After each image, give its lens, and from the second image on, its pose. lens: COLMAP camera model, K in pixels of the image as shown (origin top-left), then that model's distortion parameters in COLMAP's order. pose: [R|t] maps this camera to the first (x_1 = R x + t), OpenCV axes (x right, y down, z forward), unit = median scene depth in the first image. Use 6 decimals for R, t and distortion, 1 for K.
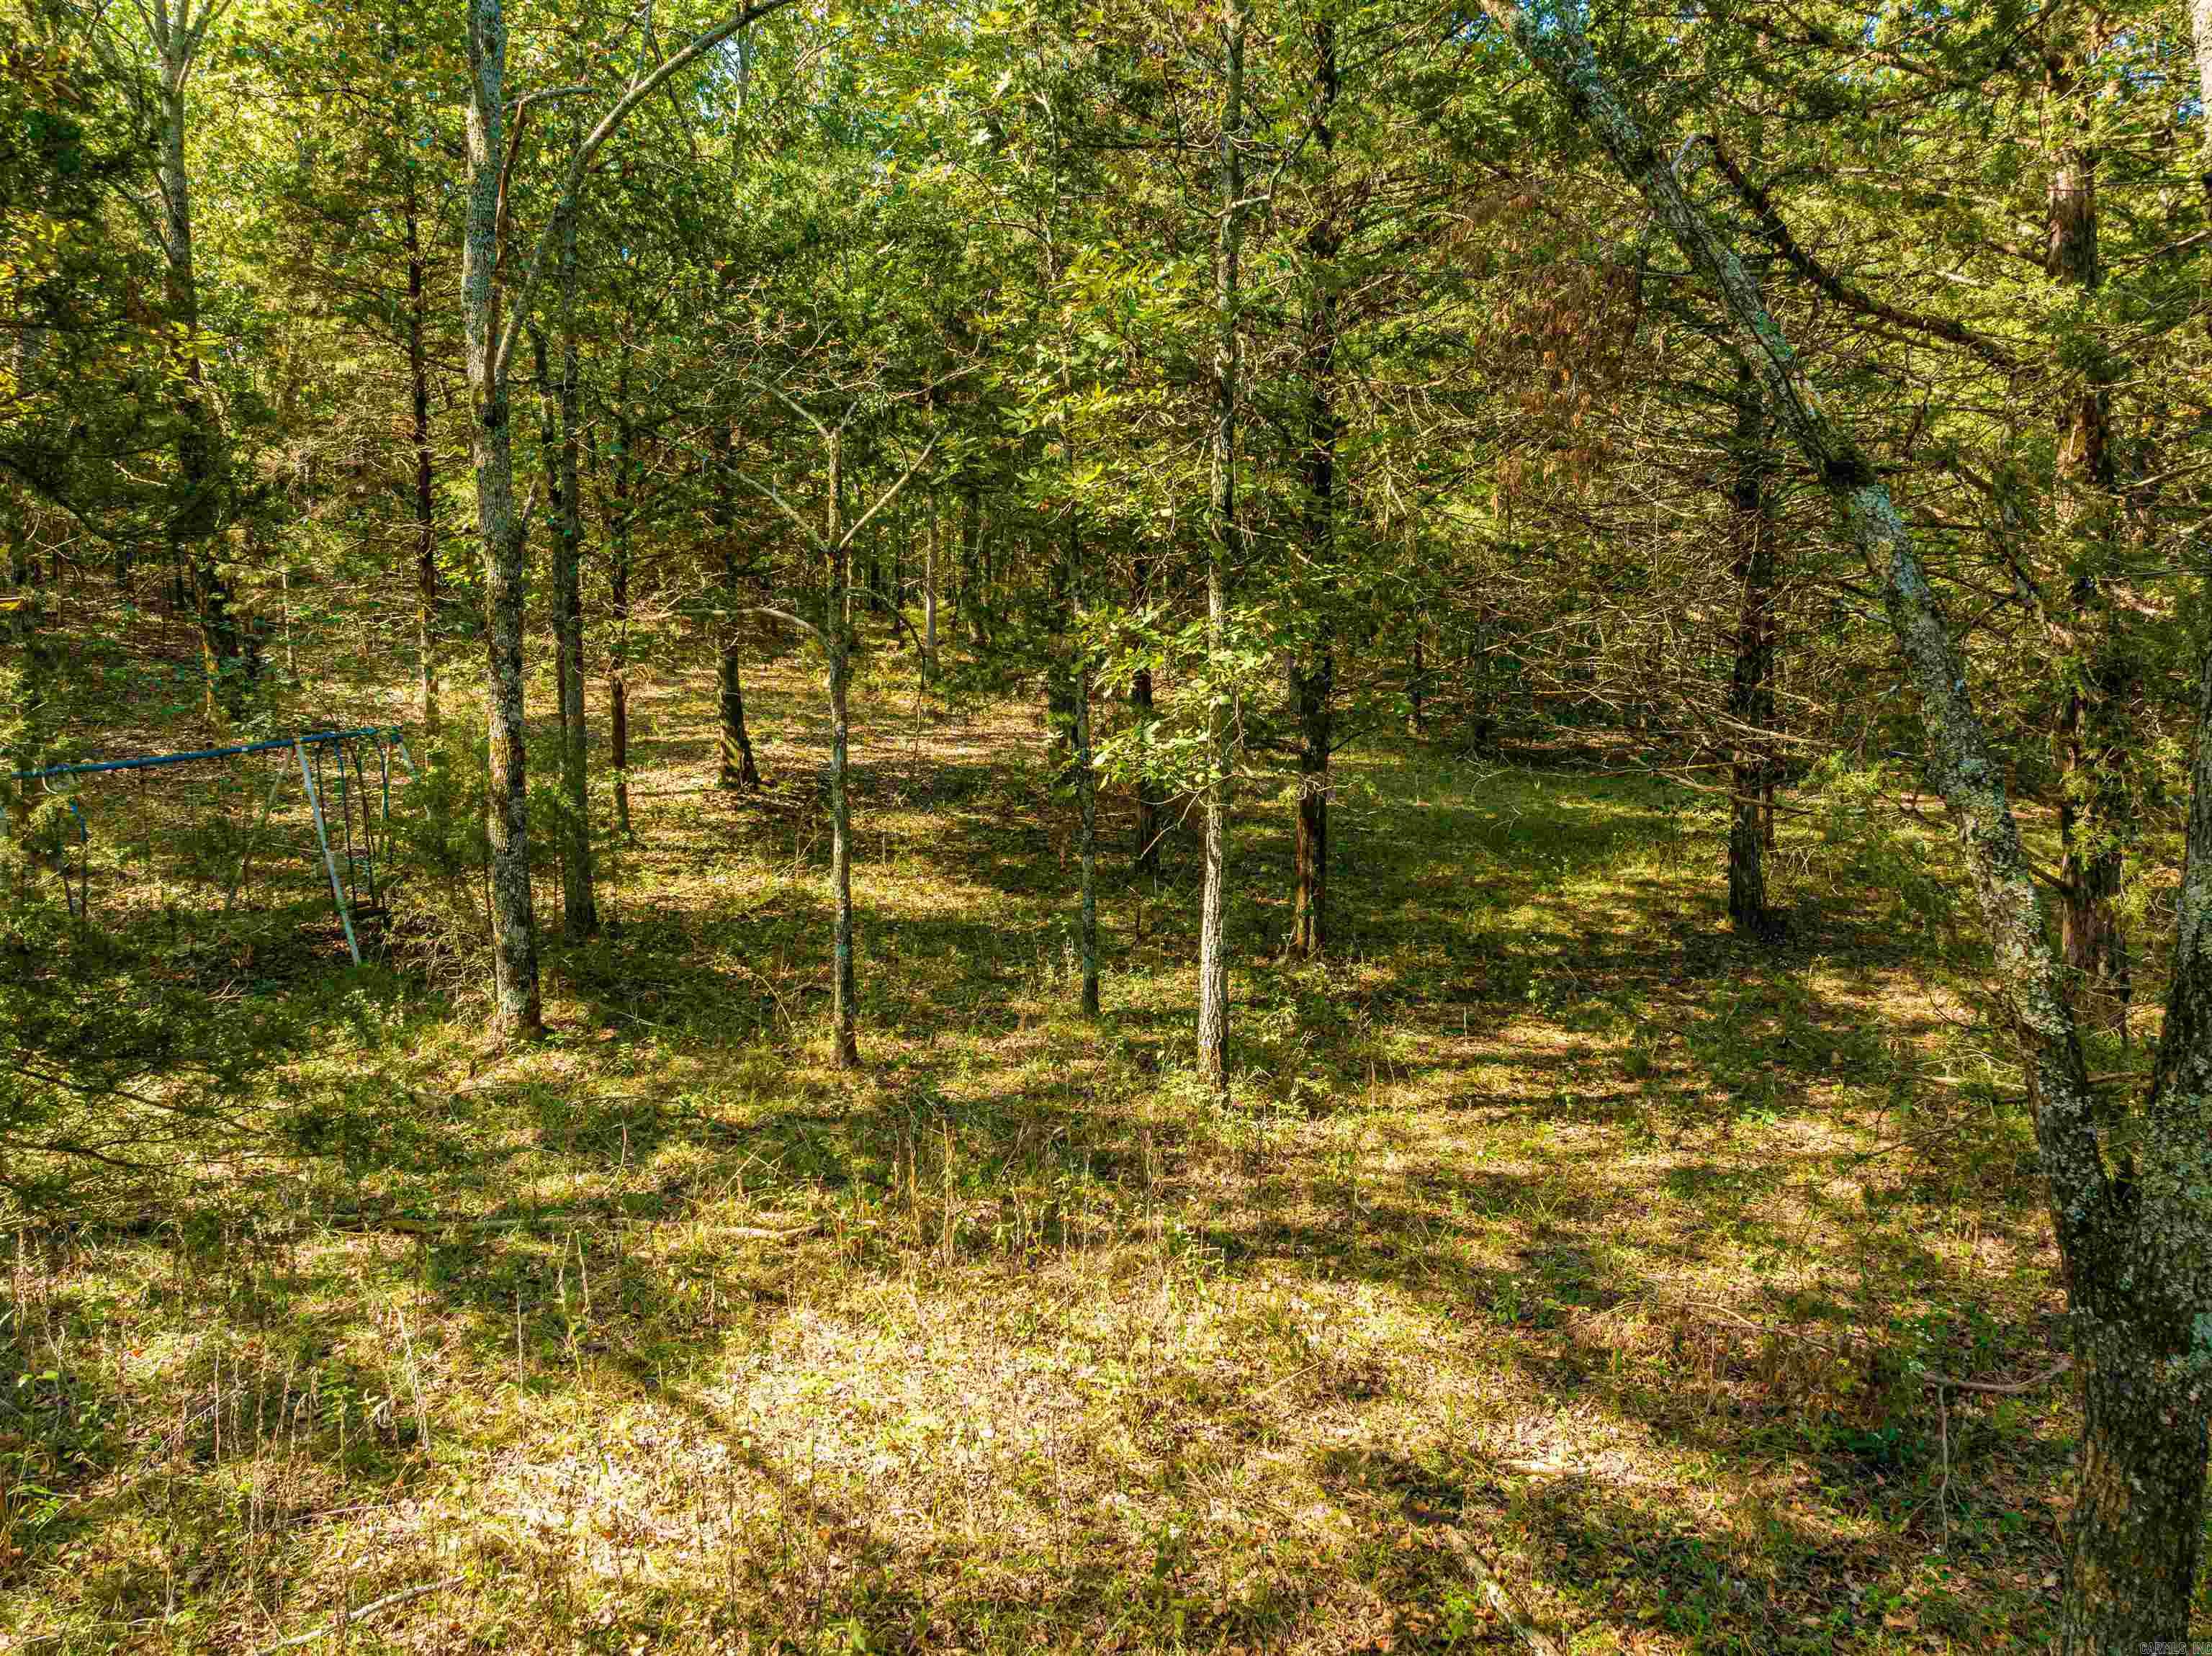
lens RADIAL K [[1519.1, 0, 1111.7], [0, 1519.1, 824.4], [0, 0, 1]] dist [-0.024040, 0.002512]
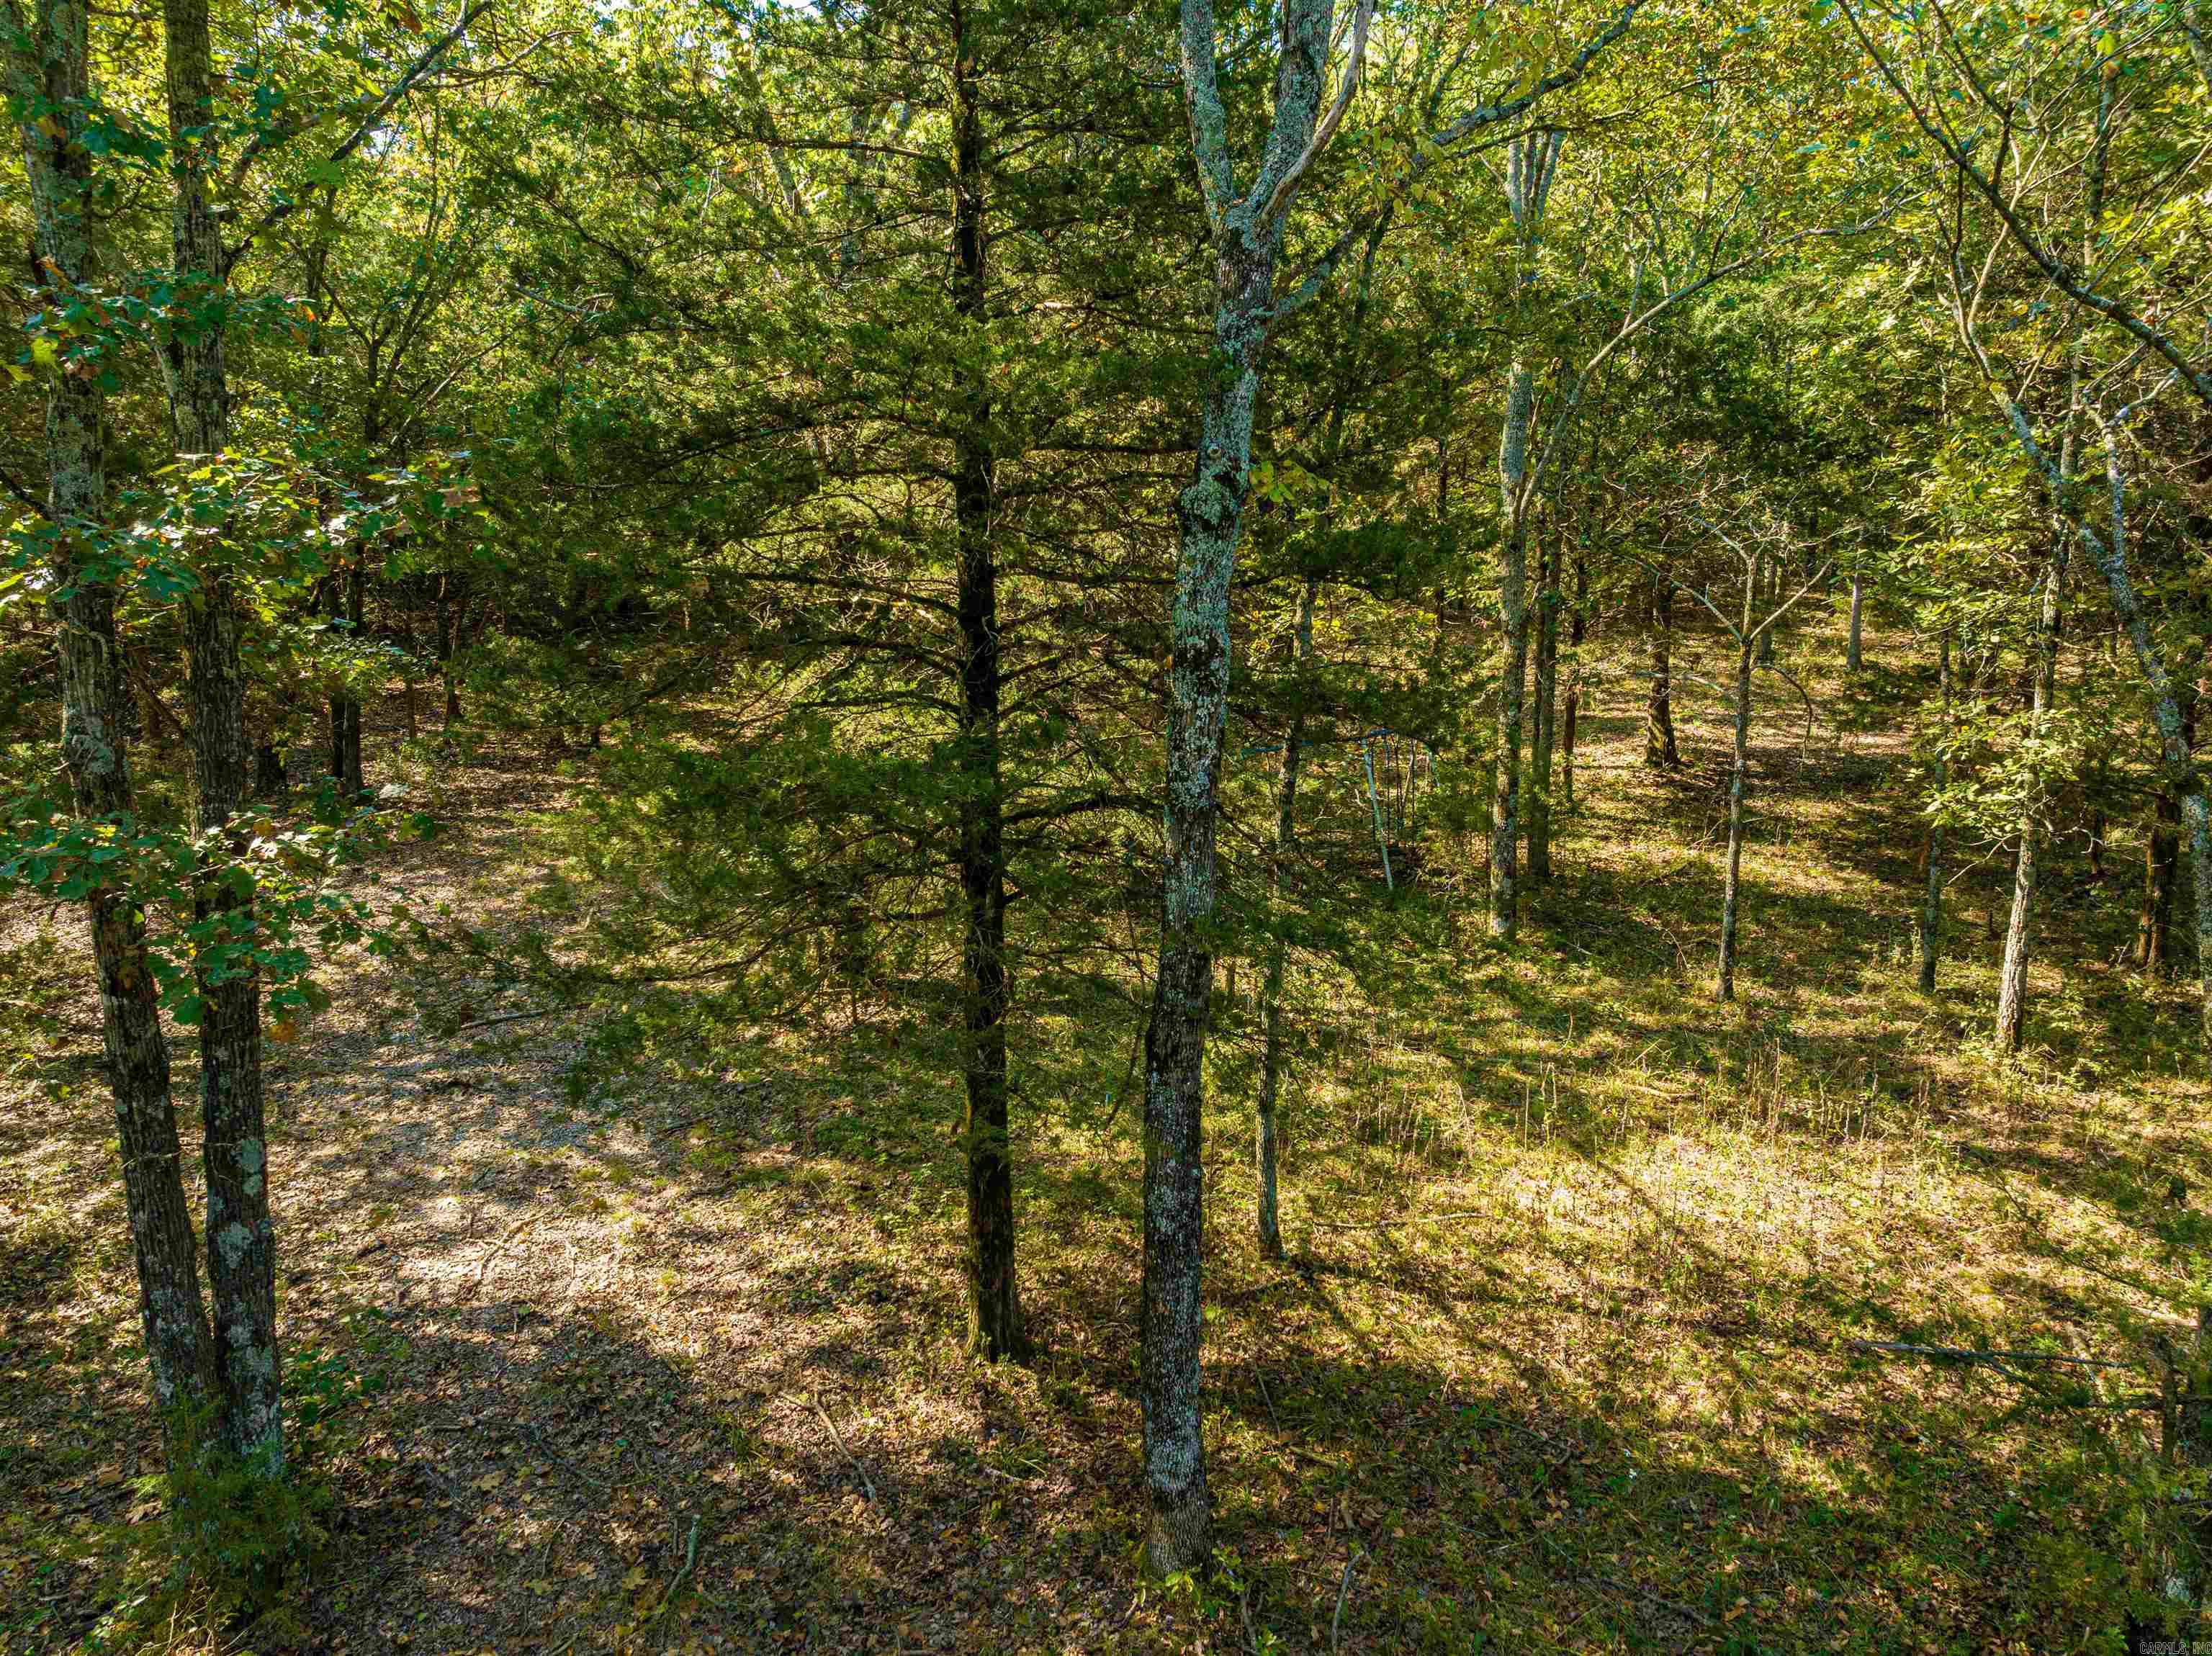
lens RADIAL K [[1519.1, 0, 1111.7], [0, 1519.1, 824.4], [0, 0, 1]] dist [-0.024040, 0.002512]
pose [[0.832301, 0.085800, -0.547643, 0.115254], [-0.057883, 0.996000, 0.068074, -0.071765], [0.551293, -0.024959, 0.833938, -0.522259]]
